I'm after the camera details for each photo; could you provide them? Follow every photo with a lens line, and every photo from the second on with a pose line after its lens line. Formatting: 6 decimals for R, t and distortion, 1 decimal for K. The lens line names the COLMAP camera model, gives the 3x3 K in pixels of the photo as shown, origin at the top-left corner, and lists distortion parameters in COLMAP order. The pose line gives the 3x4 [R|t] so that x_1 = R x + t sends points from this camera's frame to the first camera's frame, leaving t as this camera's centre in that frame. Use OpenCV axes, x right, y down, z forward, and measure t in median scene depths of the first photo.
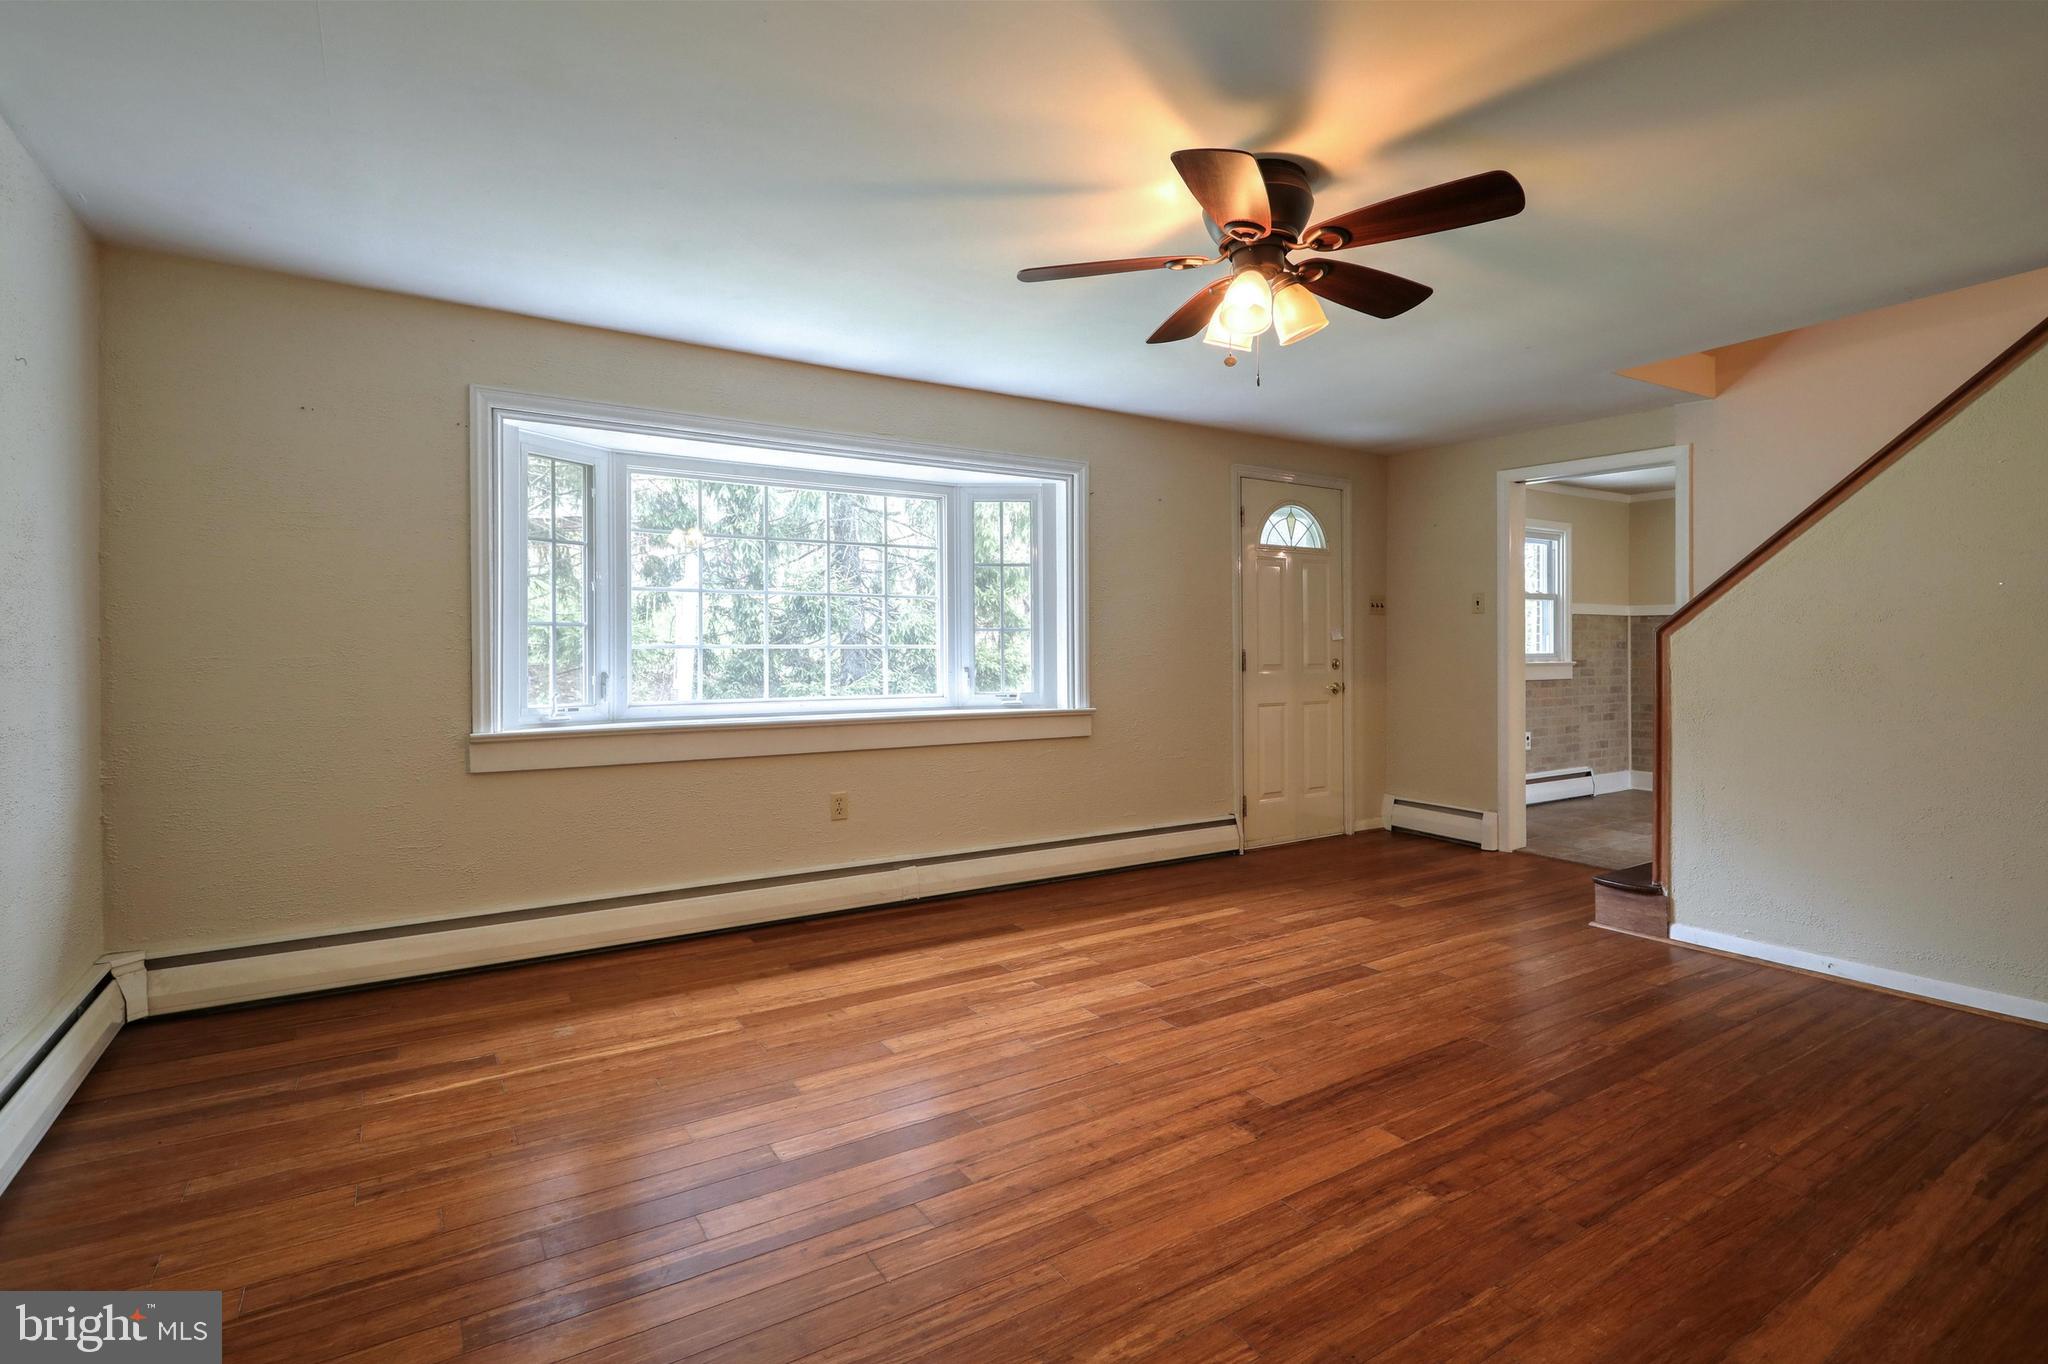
lens RADIAL K [[972.9, 0, 1016.5], [0, 972.9, 645.1], [0, 0, 1]] dist [0.005298, 0.000719]
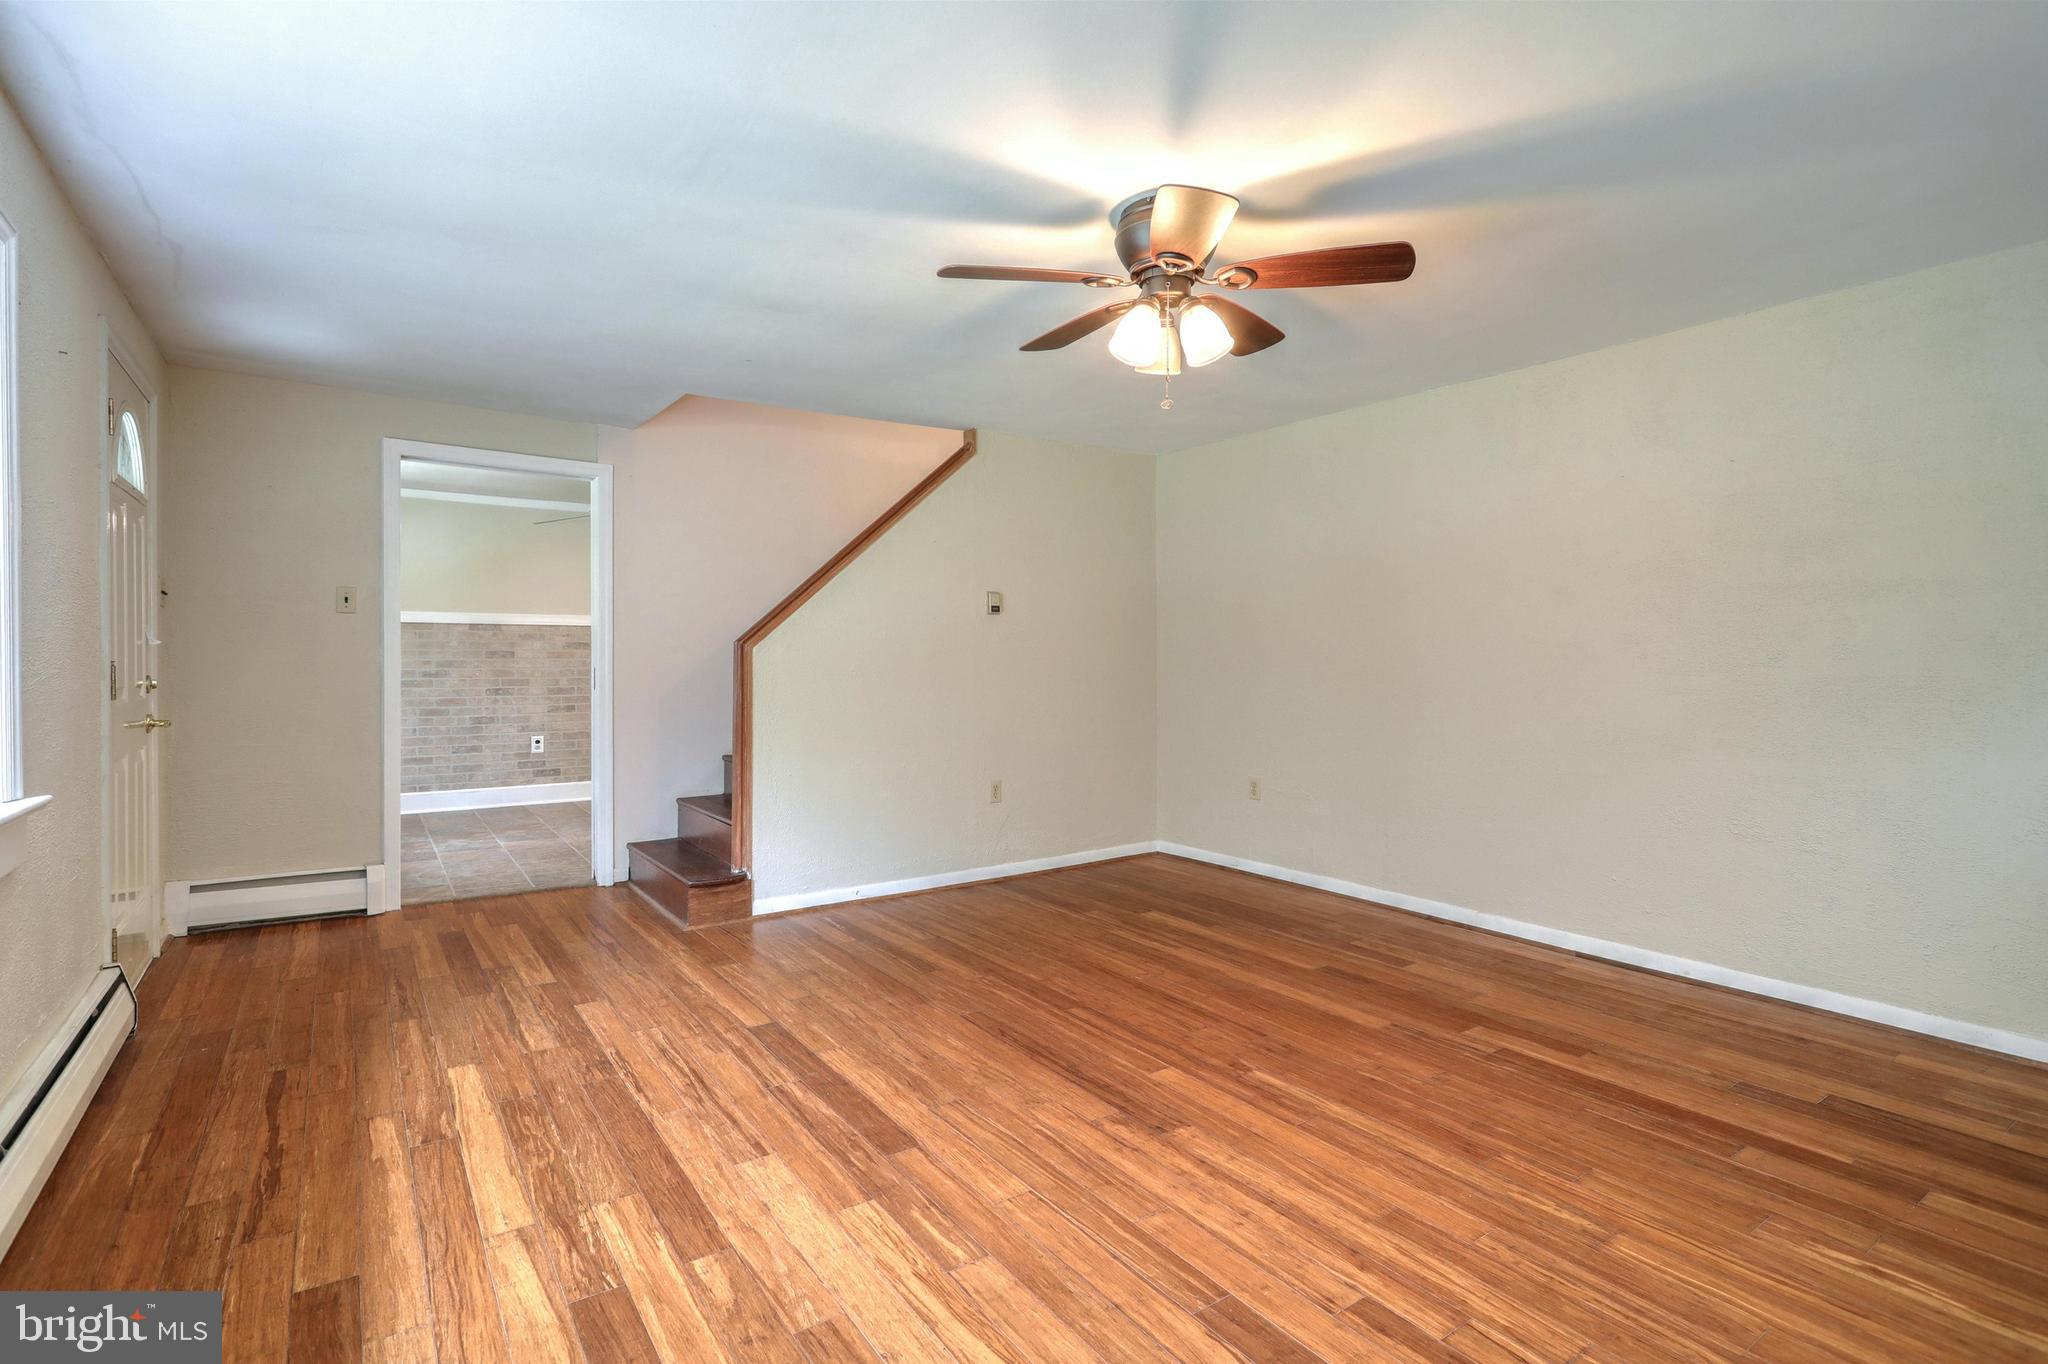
lens RADIAL K [[972.9, 0, 1037.6], [0, 972.9, 668.2], [0, 0, 1]] dist [0.005298, 0.000719]
pose [[-0.044649, -0.010158, 0.998951, -0.476048], [-0.008213, 0.999918, 0.009801, -0.001069], [-0.998969, -0.007767, -0.044728, 0.721961]]
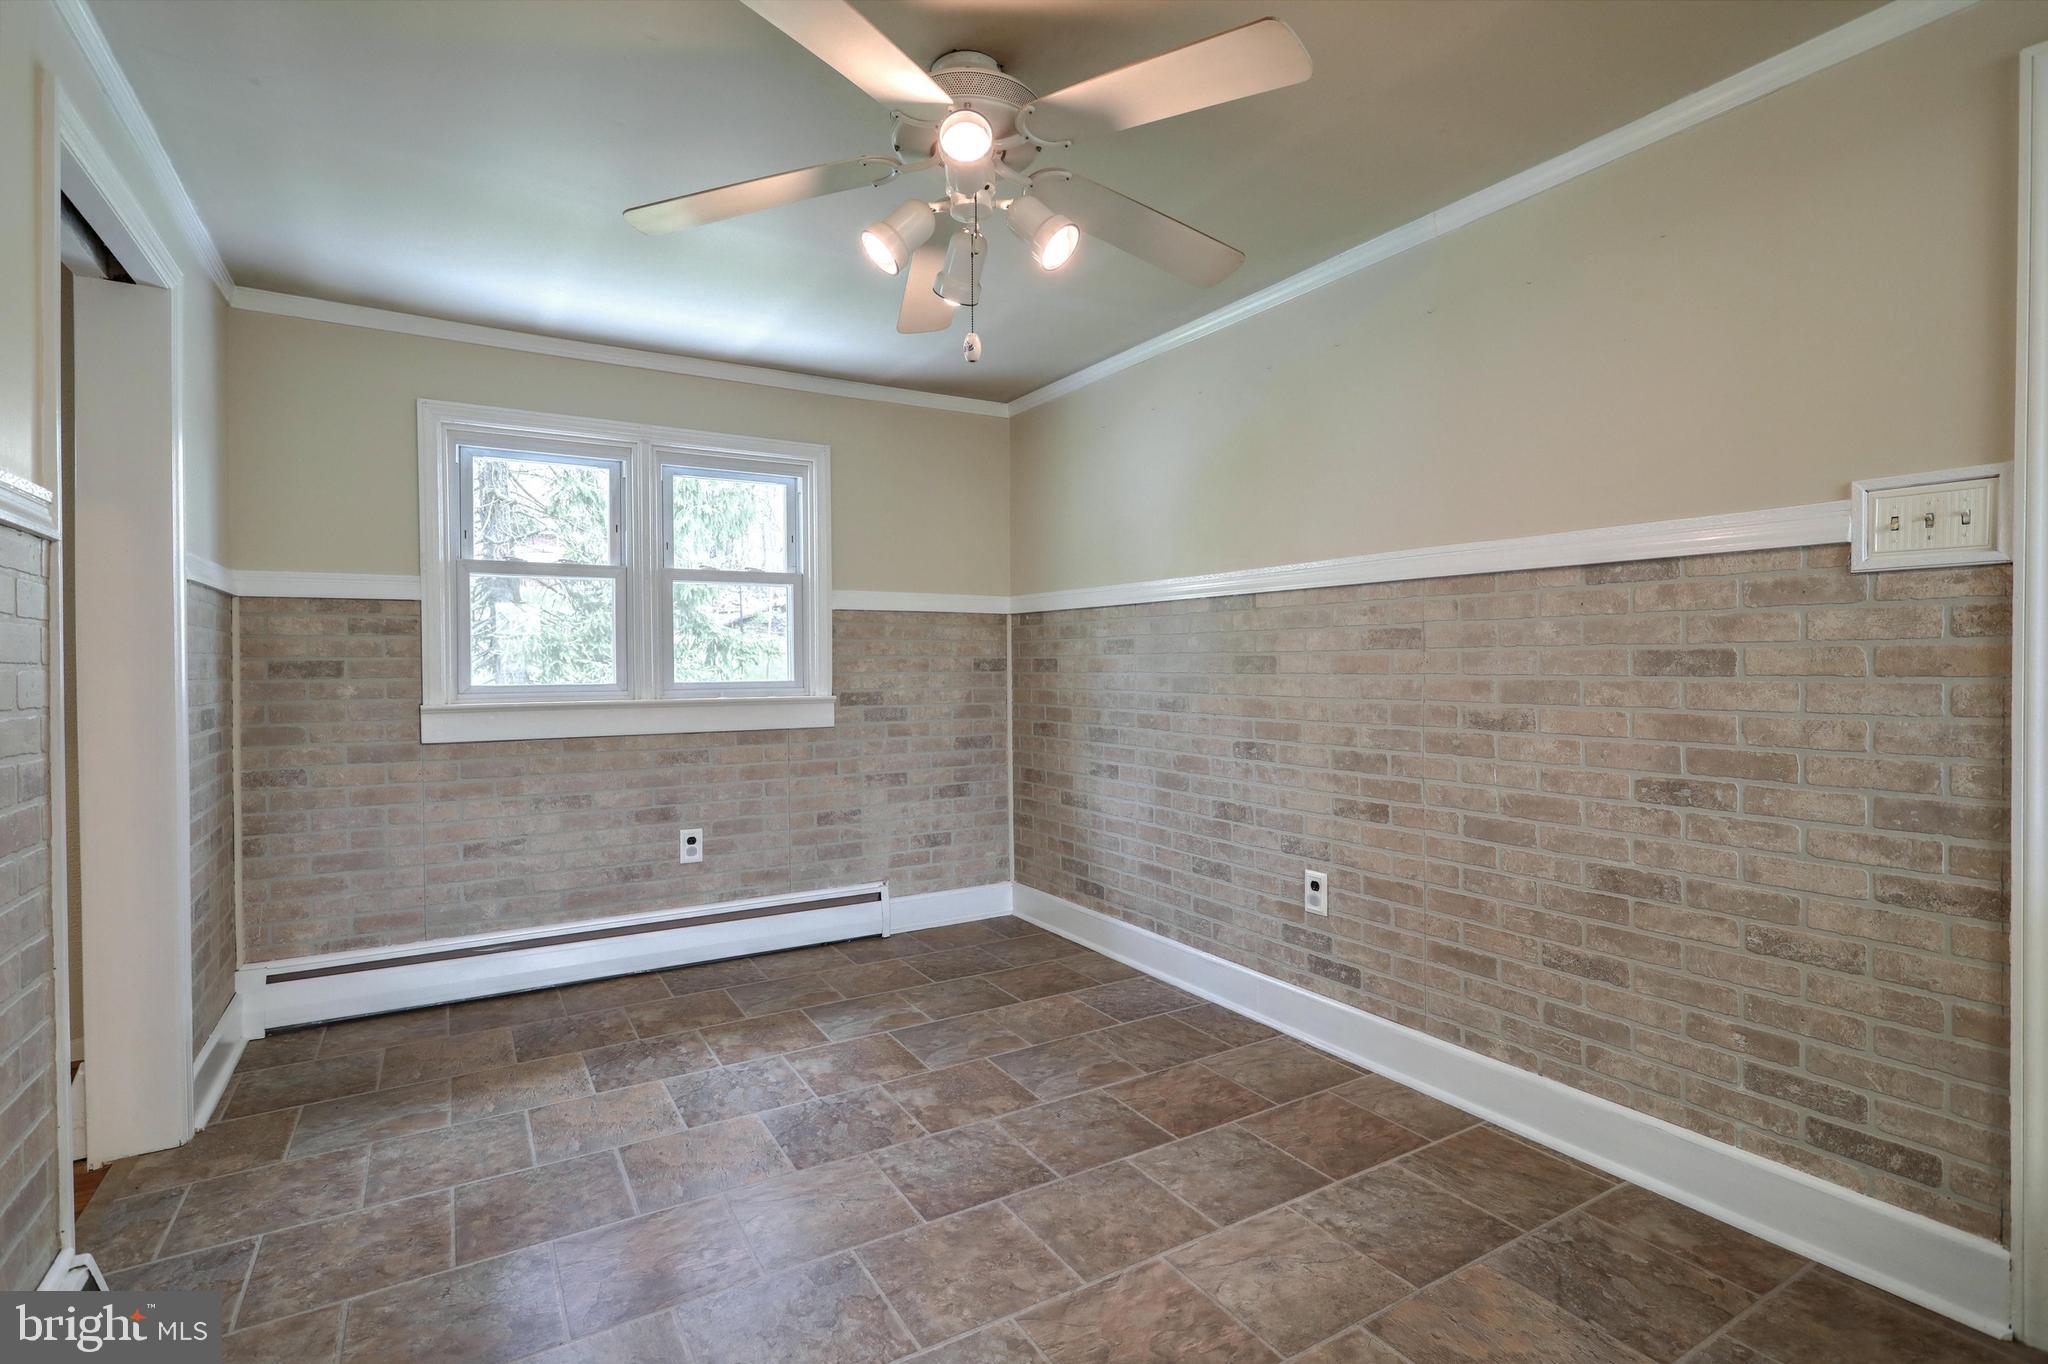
lens RADIAL K [[972.9, 0, 977.4], [0, 972.9, 676.7], [0, 0, 1]] dist [0.005298, 0.000719]
pose [[0.999010, -0.003722, -0.044335, 1.278477], [0.004400, 0.999875, 0.015202, -0.004022], [0.044273, -0.015382, 0.998901, 0.855676]]
